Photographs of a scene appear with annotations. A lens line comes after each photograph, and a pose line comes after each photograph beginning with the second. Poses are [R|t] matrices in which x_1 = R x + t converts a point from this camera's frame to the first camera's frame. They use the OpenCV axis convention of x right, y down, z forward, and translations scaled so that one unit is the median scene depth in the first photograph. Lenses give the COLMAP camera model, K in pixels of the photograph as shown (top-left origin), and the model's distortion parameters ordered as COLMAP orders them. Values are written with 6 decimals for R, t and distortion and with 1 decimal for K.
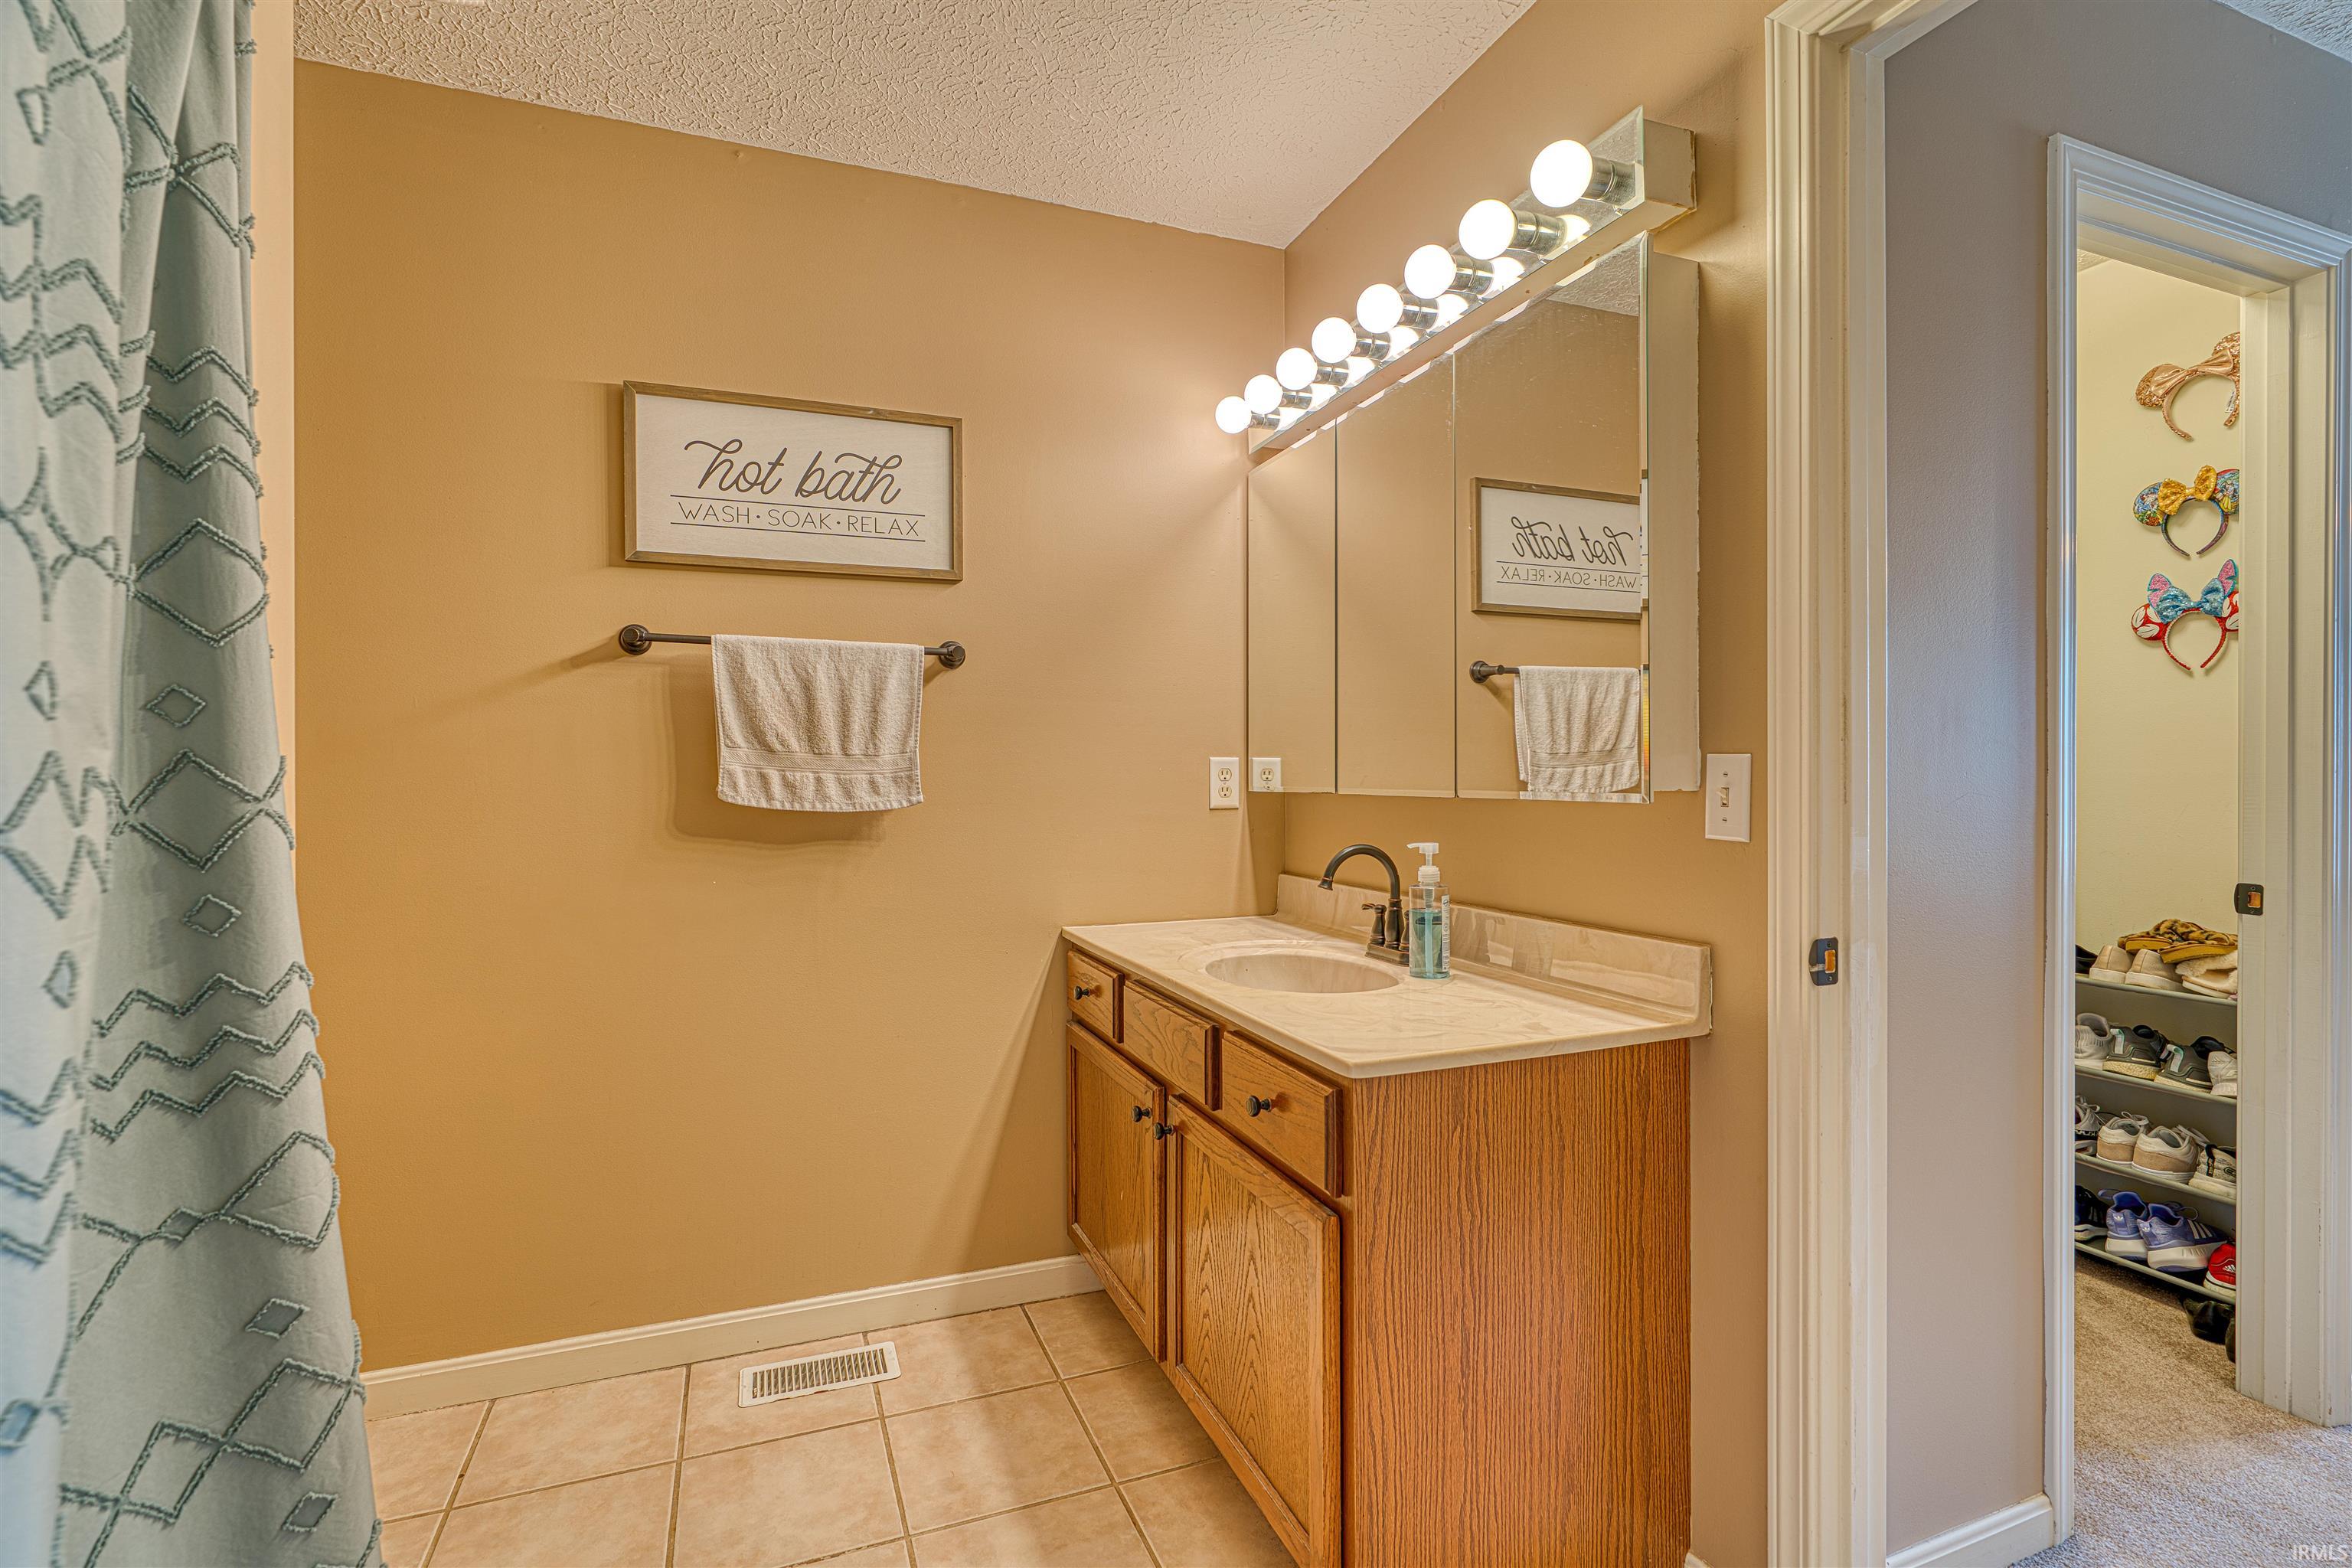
lens RADIAL K [[1086.2, 0, 1177.5], [0, 1086.2, 779.9], [0, 0, 1]] dist [-0.008560, 0.003313]
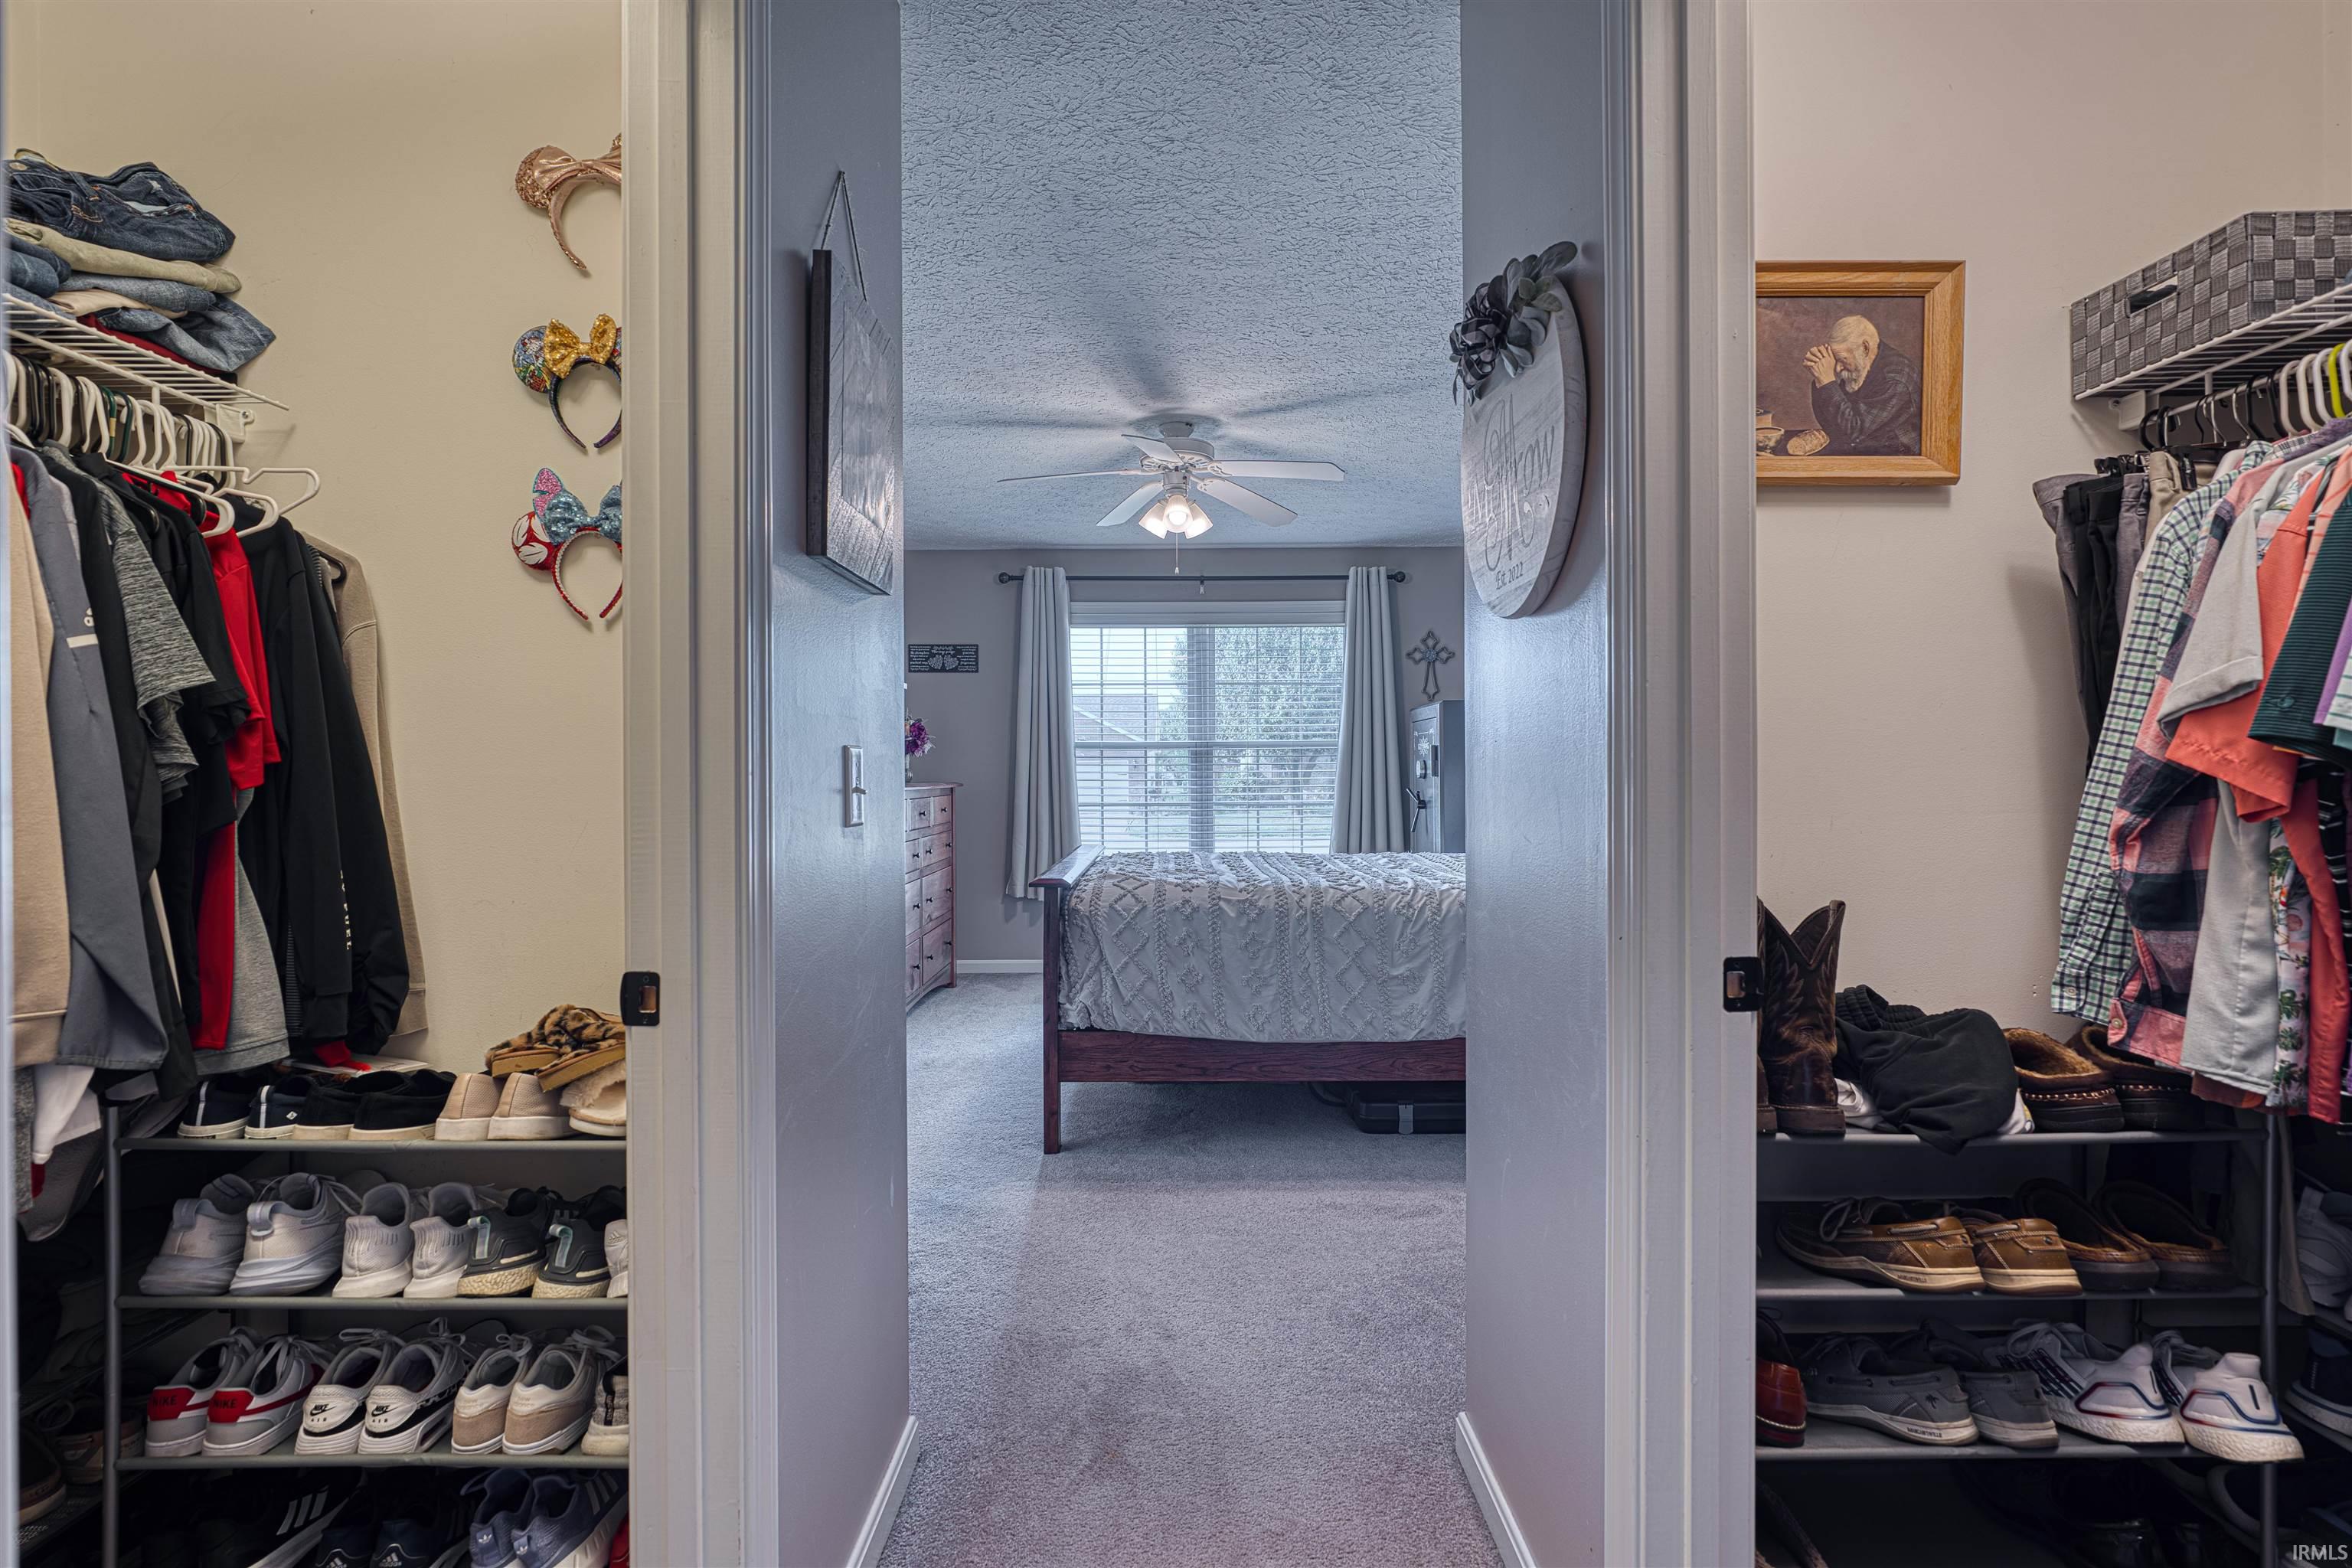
lens RADIAL K [[1086.2, 0, 1177.5], [0, 1086.2, 779.9], [0, 0, 1]] dist [-0.008560, 0.003313]
pose [[0.366125, -0.009436, 0.930518, 0.460622], [0.005667, 0.999953, 0.007911, -0.006943], [-0.930548, 0.002377, 0.366161, 0.429850]]
